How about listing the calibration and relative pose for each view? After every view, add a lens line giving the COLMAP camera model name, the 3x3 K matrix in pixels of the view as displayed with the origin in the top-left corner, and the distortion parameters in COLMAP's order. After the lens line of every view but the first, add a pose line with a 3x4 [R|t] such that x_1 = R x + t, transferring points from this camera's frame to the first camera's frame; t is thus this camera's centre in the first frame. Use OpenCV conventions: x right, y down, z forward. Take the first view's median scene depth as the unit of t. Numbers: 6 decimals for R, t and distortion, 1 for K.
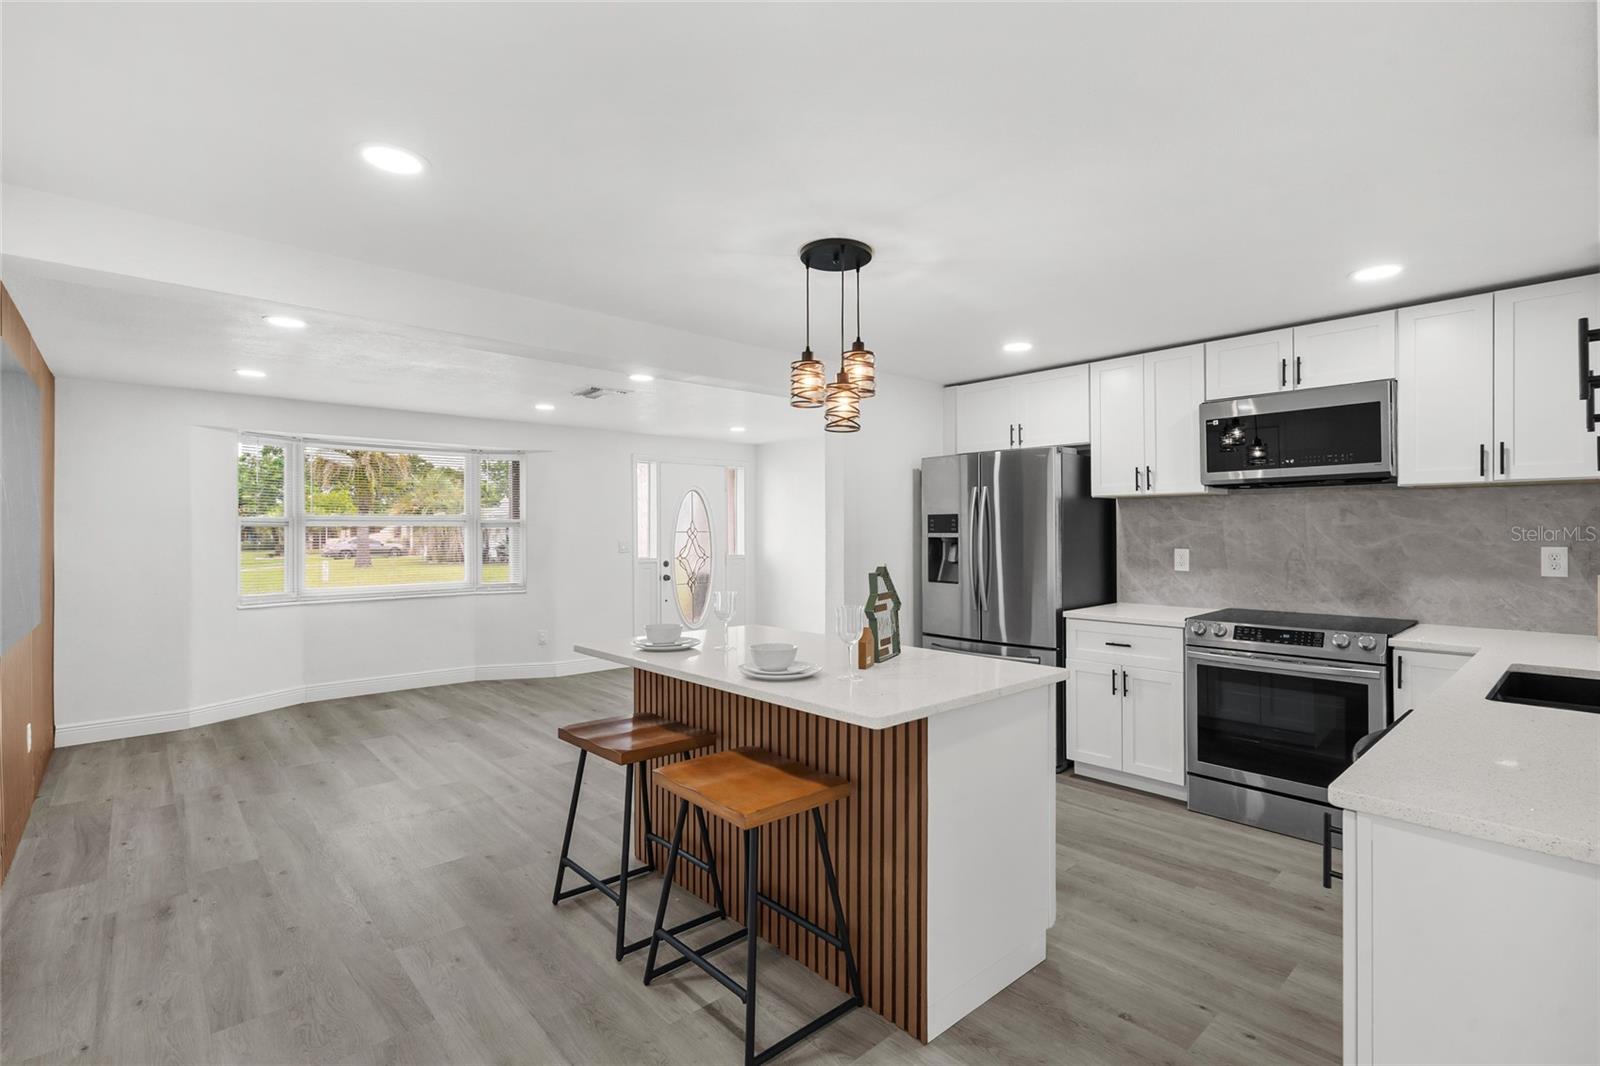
lens RADIAL K [[739.1, 0, 806.0], [0, 739.1, 531.4], [0, 0, 1]] dist [-0.007387, 0.000245]
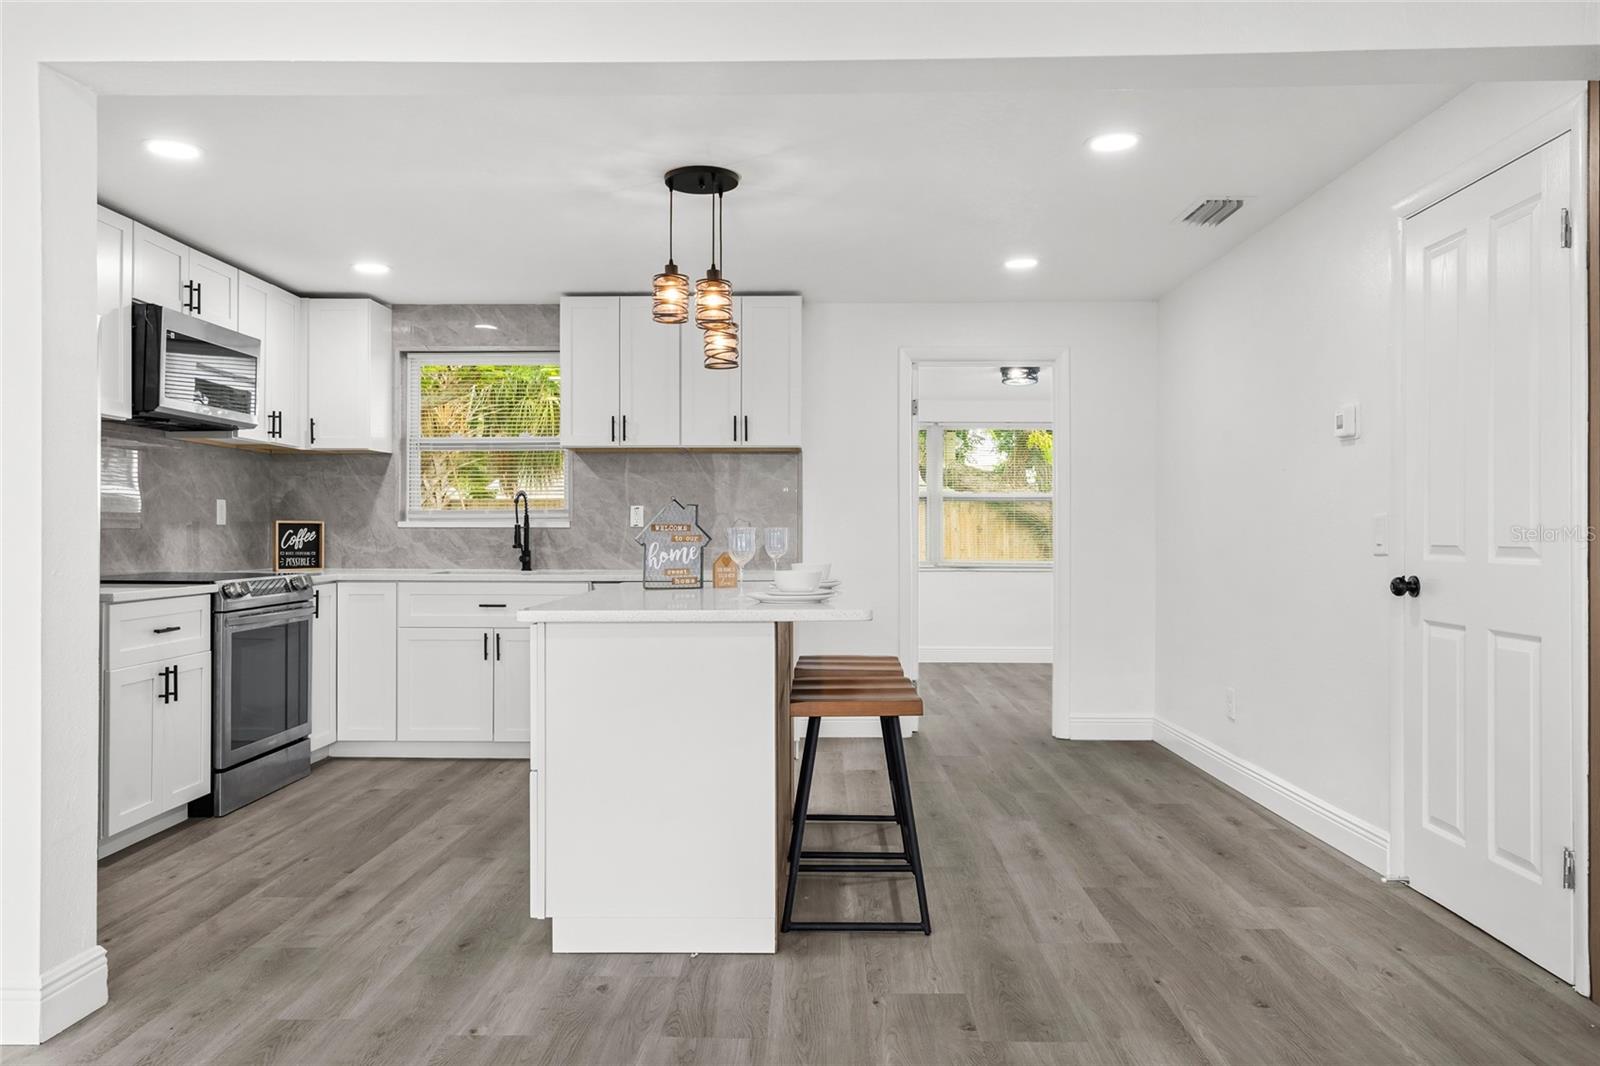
lens RADIAL K [[1110.9, 0, 804.8], [0, 1110.9, 525.1], [0, 0, 1]] dist [0.032795, -0.033312]
pose [[-0.729691, 0.009327, 0.683713, -0.824685], [0.003272, 0.999943, -0.010148, 0.076626], [-0.683769, -0.005168, -0.729680, 1.531796]]
